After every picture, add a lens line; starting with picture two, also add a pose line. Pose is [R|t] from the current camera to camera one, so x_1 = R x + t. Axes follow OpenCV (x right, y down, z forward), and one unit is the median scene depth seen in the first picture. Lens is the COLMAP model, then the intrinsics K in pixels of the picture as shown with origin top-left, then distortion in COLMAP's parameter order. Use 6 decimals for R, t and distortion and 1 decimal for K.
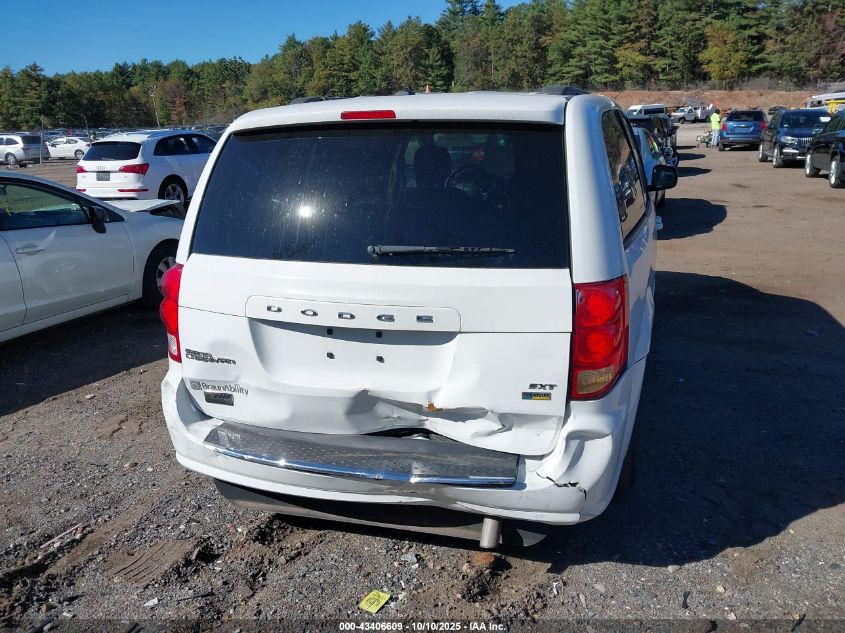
lens RADIAL K [[669.8, 0, 435.2], [0, 669.8, 315.2], [0, 0, 1]] dist [0.011944, 0.001595]
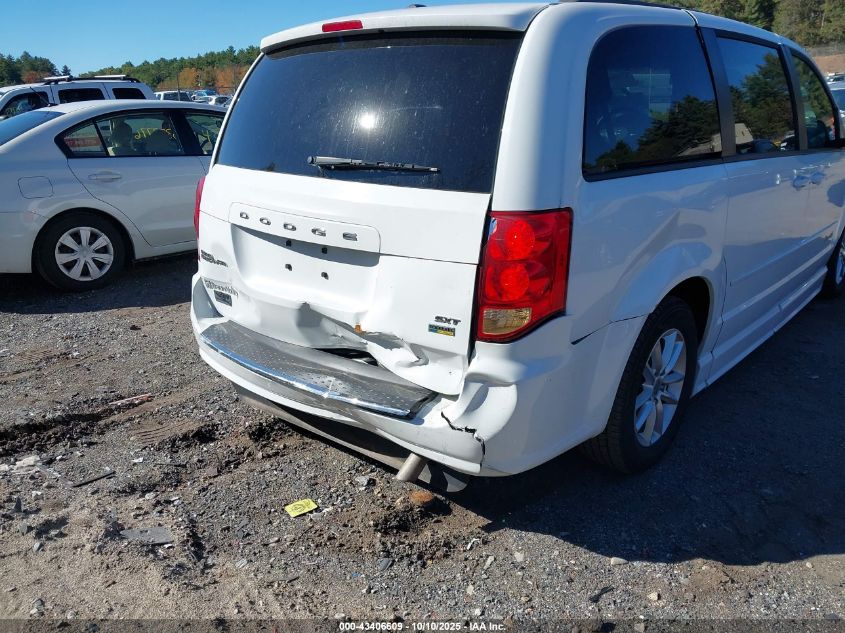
lens RADIAL K [[669.8, 0, 435.2], [0, 669.8, 315.2], [0, 0, 1]] dist [0.011944, 0.001595]
pose [[0.915995, 0.139736, -0.376067, 0.449187], [-0.119711, 0.989878, 0.076230, 0.028565], [0.382913, -0.024807, 0.923451, 0.131087]]
